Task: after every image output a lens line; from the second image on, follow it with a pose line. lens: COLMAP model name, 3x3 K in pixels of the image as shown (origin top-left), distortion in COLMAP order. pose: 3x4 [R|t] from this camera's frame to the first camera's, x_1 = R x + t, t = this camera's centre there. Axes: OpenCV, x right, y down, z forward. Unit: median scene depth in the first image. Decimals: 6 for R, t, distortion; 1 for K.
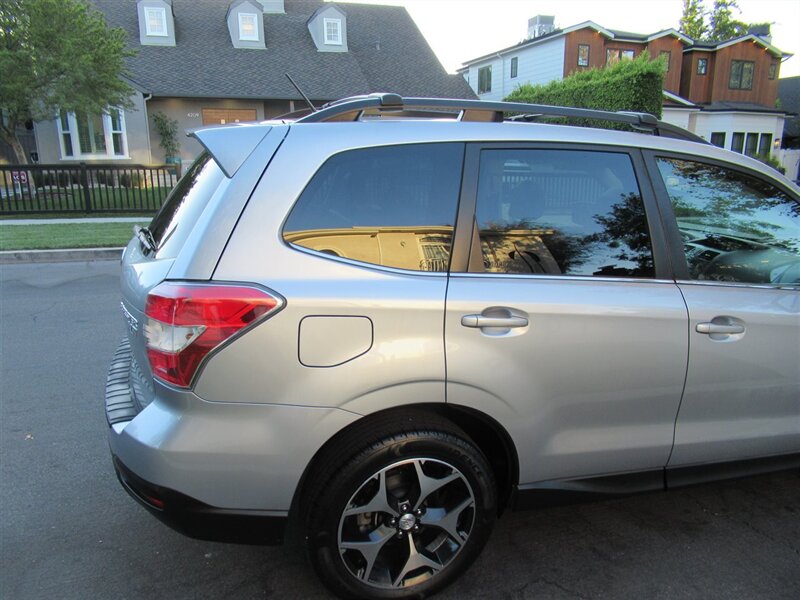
lens RADIAL K [[623.3, 0, 400.0], [0, 623.3, 300.0], [0, 0, 1]] dist [-0.004090, 0.017191]
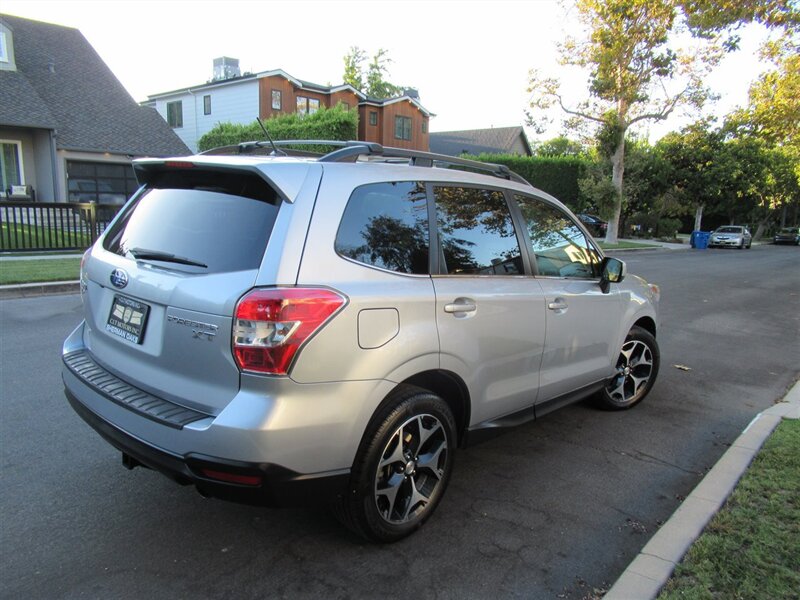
lens RADIAL K [[613.7, 0, 420.7], [0, 613.7, 302.2], [0, 0, 1]] dist [0.000304, 0.005643]
pose [[0.863380, -0.071659, 0.499440, -0.055367], [0.097069, 0.994962, -0.025046, 0.004388], [-0.495130, 0.070104, 0.865986, -0.013856]]
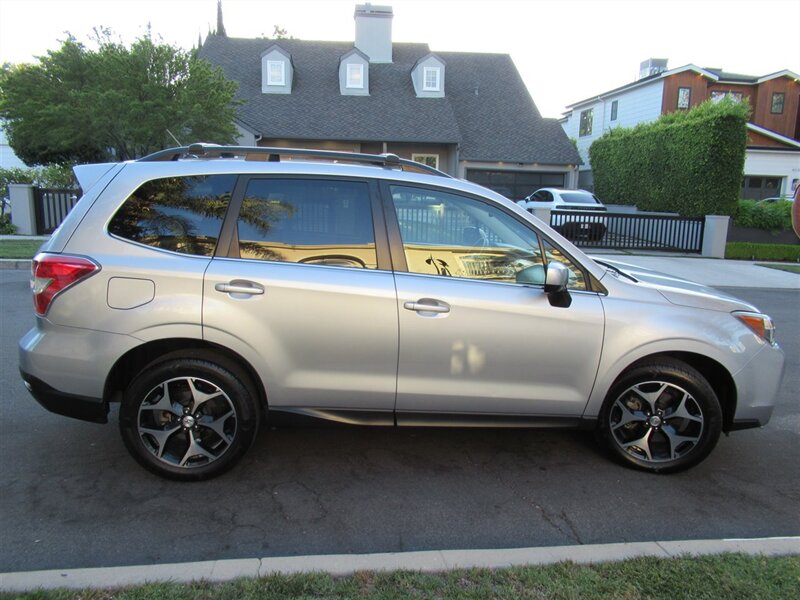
lens RADIAL K [[610.0, 0, 403.6], [0, 610.0, 311.7], [0, 0, 1]] dist [0.012526, -0.000202]
pose [[0.980804, 0.056821, -0.186536, 0.074234], [-0.063941, 0.997428, -0.032378, 0.010018], [0.184217, 0.043684, 0.981914, -0.034920]]
